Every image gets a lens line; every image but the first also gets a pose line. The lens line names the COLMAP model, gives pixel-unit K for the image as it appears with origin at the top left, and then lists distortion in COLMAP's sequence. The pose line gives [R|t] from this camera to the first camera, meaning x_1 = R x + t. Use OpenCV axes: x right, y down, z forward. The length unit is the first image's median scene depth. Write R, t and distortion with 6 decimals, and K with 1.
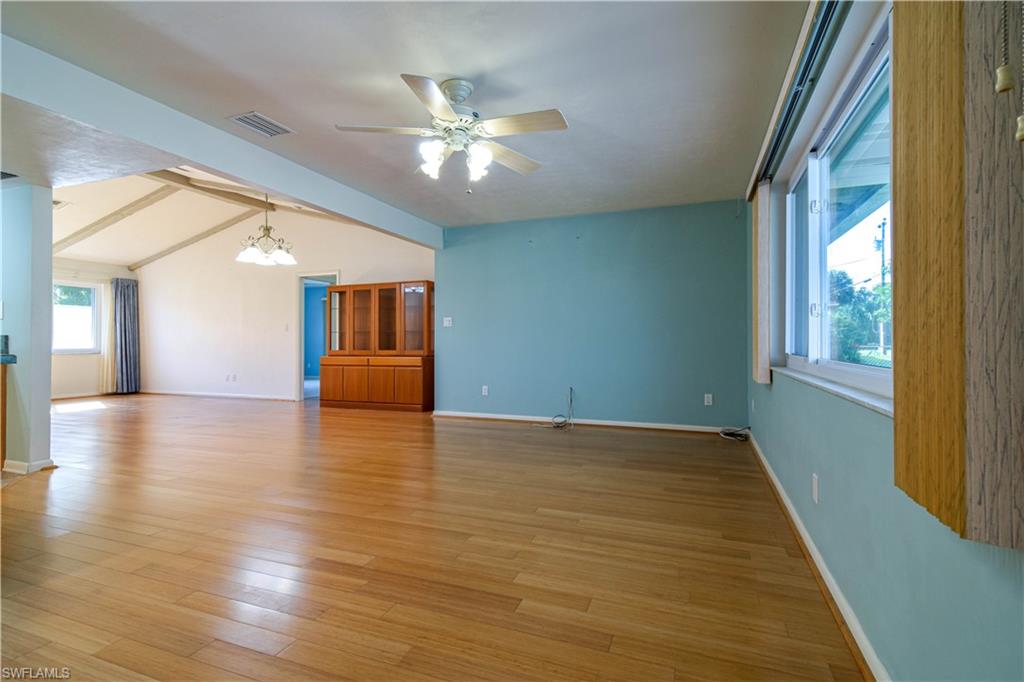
lens RADIAL K [[483.8, 0, 509.3], [0, 483.8, 334.8], [0, 0, 1]] dist [0.036657, -0.018052]
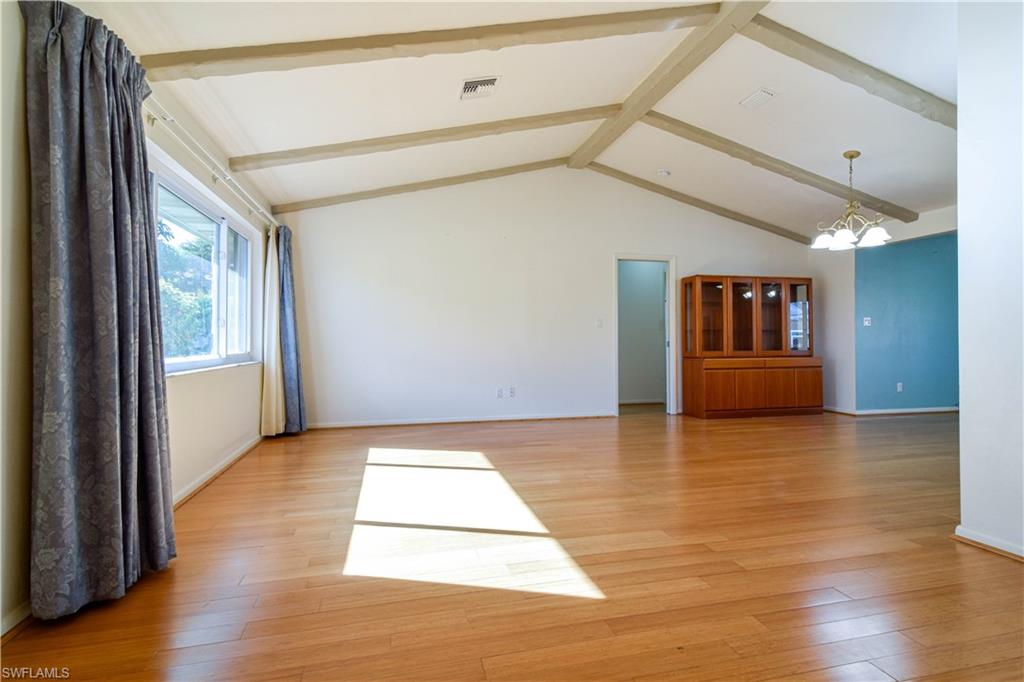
lens RADIAL K [[503.8, 0, 512.0], [0, 503.8, 341.0], [0, 0, 1]] dist [0.009162, -0.000995]
pose [[0.821079, 0.002671, 0.570808, -1.226636], [-0.007412, 0.999955, 0.005982, 0.011337], [-0.570767, -0.009142, 0.821061, 0.505117]]
